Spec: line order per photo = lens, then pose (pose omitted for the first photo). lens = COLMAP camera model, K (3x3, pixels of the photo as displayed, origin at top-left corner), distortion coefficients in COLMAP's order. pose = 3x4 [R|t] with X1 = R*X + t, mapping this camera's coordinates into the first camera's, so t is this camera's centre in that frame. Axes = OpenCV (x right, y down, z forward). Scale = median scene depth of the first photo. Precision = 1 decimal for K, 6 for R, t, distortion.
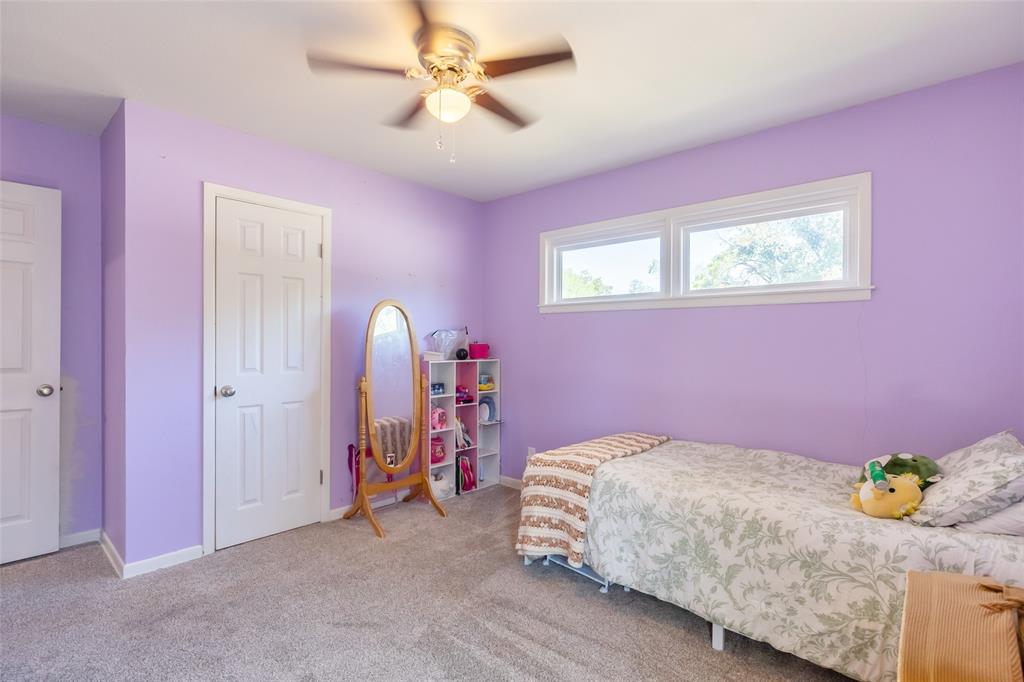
lens RADIAL K [[481.3, 0, 512.0], [0, 481.3, 341.0], [0, 0, 1]] dist [0.000233, -0.000163]
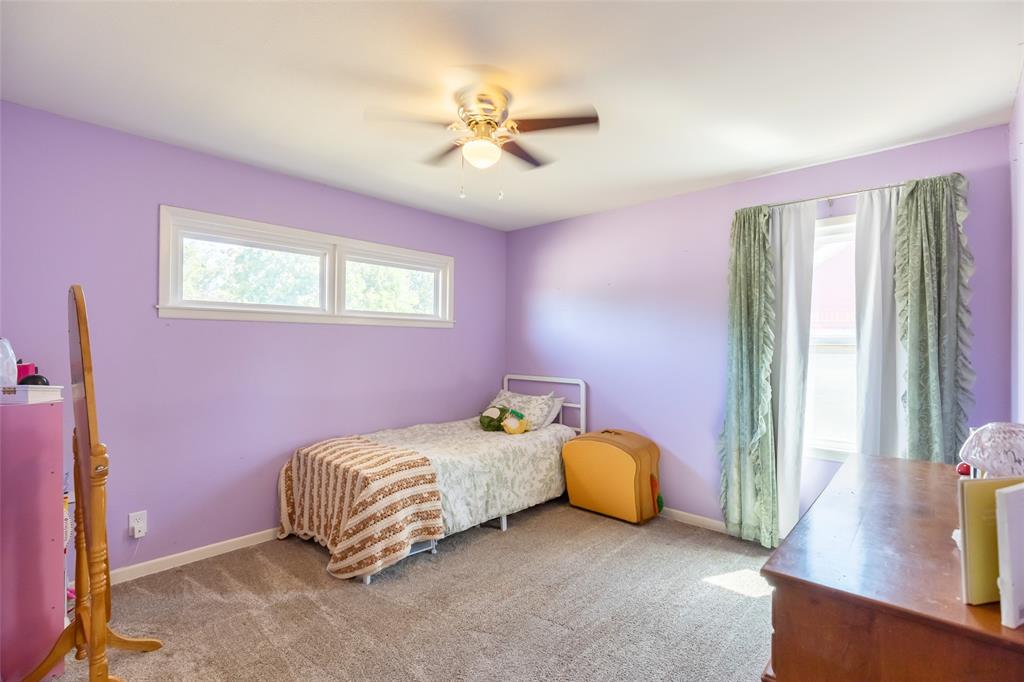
lens RADIAL K [[481.3, 0, 512.0], [0, 481.3, 341.0], [0, 0, 1]] dist [0.000233, -0.000163]
pose [[0.005799, -0.002491, 0.999980, -1.136848], [-0.004867, 0.999985, 0.002519, -0.047003], [-0.999971, -0.004881, 0.005787, 0.828747]]
